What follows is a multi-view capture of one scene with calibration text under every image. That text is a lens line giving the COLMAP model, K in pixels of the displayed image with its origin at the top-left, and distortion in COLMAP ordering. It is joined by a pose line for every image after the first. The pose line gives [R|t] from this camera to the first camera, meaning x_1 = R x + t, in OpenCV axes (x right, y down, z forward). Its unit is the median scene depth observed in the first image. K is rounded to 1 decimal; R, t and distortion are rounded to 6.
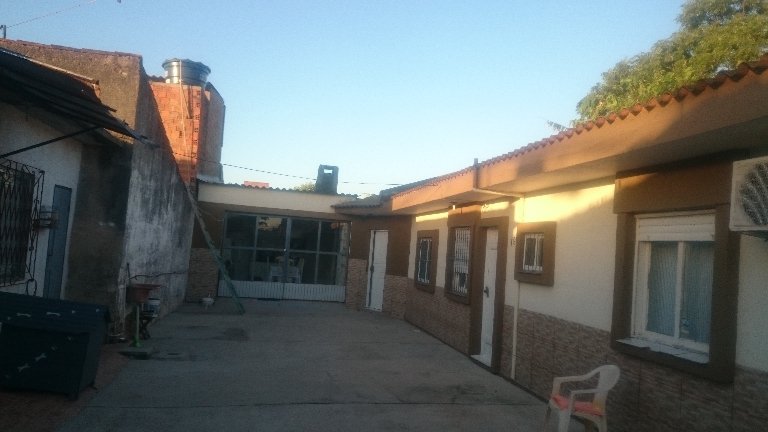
lens RADIAL K [[598.4, 0, 387.9], [0, 598.4, 217.2], [0, 0, 1]] dist [0.154142, -0.301152]
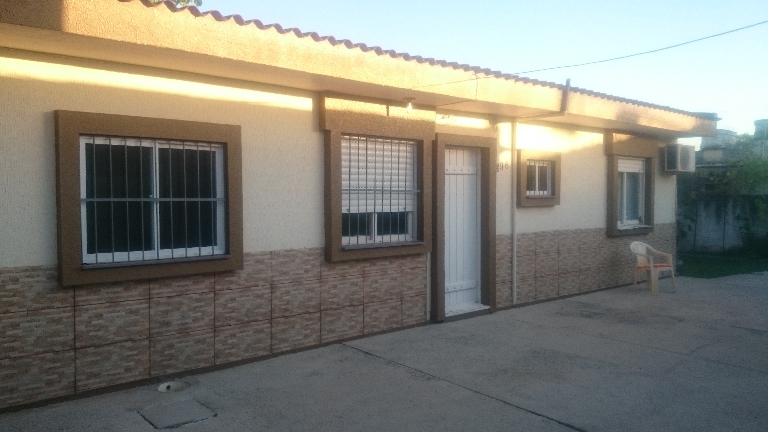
lens RADIAL K [[598.4, 0, 387.9], [0, 598.4, 217.2], [0, 0, 1]] dist [0.154142, -0.301152]
pose [[-0.500314, -0.102727, 0.859729, -0.571871], [-0.082166, 0.994089, 0.070965, 0.072692], [-0.861937, -0.035136, -0.505797, 1.791818]]
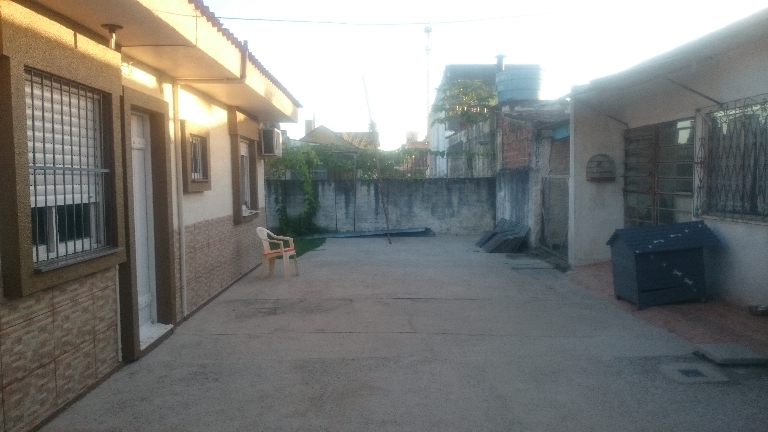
lens RADIAL K [[598.4, 0, 387.9], [0, 598.4, 217.2], [0, 0, 1]] dist [0.154142, -0.301152]
pose [[-0.983404, -0.074240, 0.165543, -0.194675], [-0.071902, 0.997210, 0.020081, 0.107216], [-0.166571, 0.007845, -0.985998, 1.845523]]
